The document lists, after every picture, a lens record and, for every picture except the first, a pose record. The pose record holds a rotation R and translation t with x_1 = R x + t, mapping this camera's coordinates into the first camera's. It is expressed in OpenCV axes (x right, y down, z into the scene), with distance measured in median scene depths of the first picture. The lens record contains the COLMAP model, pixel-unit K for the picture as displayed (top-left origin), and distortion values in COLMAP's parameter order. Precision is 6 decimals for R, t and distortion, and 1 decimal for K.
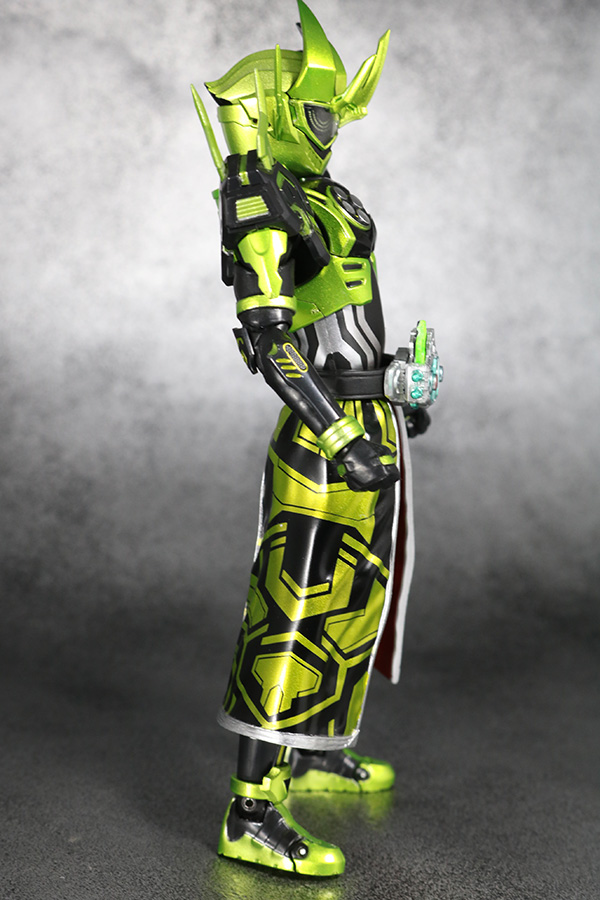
lens RADIAL K [[2306.2, 0, 300.0], [0, 2306.2, 450.0], [0, 0, 1]] dist [0.085223, 0.260406]
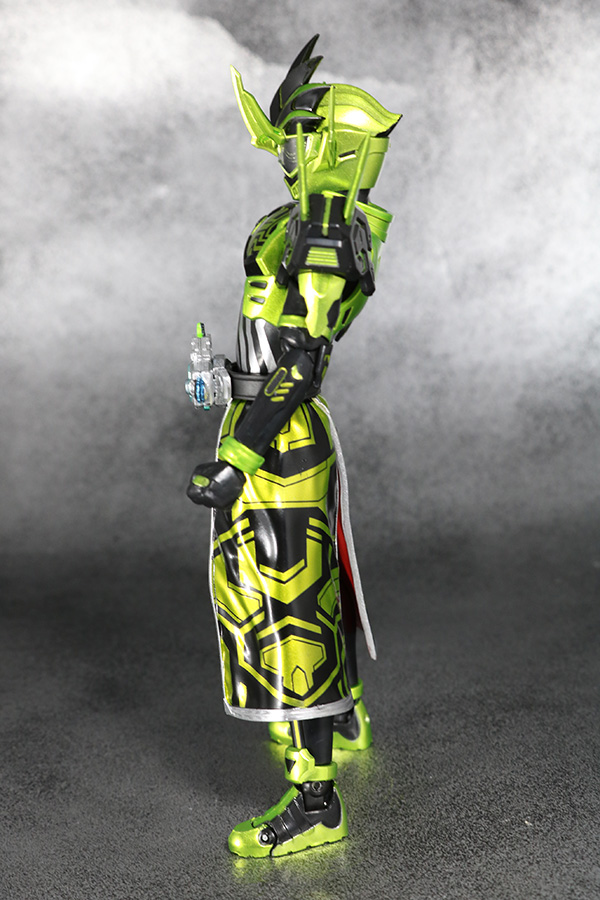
lens RADIAL K [[1665.6, 0, 300.0], [0, 1665.6, 450.0], [0, 0, 1]] dist [-0.016359, 0.271273]
pose [[0.930934, -0.052246, -0.361430, 0.188394], [0.070509, 0.996805, 0.037520, -0.016588], [0.358315, -0.060413, 0.931644, 0.142293]]
